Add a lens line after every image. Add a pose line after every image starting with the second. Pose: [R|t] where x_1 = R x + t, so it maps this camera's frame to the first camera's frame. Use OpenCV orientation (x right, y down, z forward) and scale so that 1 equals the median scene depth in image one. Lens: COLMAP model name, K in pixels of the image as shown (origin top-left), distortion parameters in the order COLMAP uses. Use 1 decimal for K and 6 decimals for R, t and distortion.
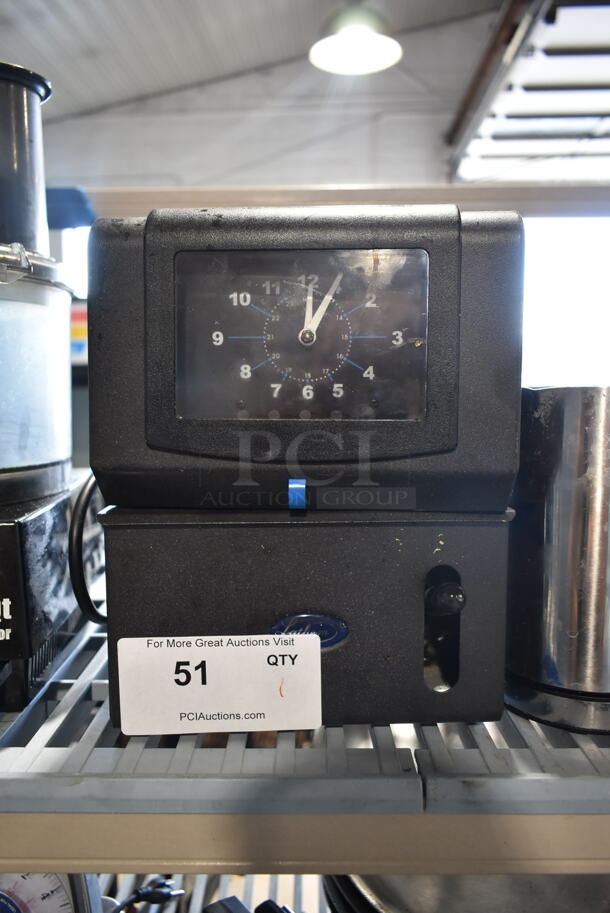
lens RADIAL K [[695.2, 0, 305.0], [0, 695.2, 456.5], [0, 0, 1]] dist [-0.007569, -0.002541]
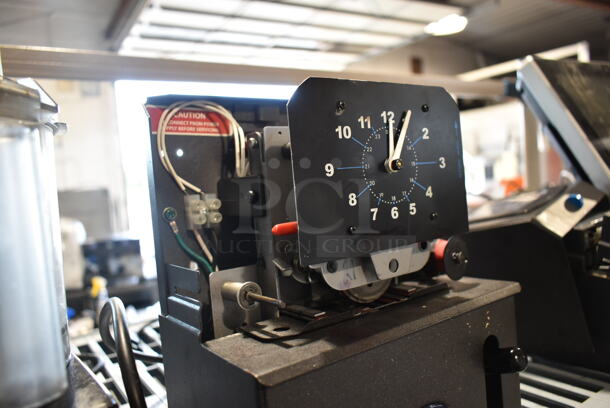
lens RADIAL K [[464.5, 0, 305.0], [0, 464.5, 204.0], [0, 0, 1]] dist [-0.007569, -0.002541]
pose [[0.826708, -0.089740, 0.555428, -0.541942], [0.140280, 0.988898, -0.049020, -0.090449], [-0.544862, 0.118441, 0.830119, 0.447759]]
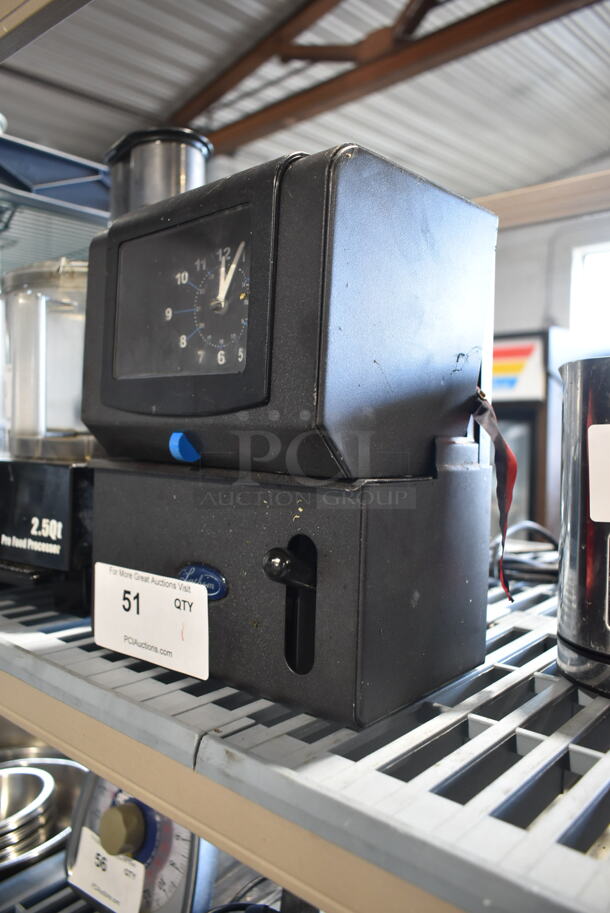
lens RADIAL K [[716.3, 0, 305.0], [0, 716.3, 456.5], [0, 0, 1]] dist [-0.096821, 0.470571]
pose [[0.754646, 0.046729, -0.654466, 0.827905], [-0.091159, 0.995254, -0.034051, 0.084788], [0.649769, 0.085357, 0.755324, 0.270414]]
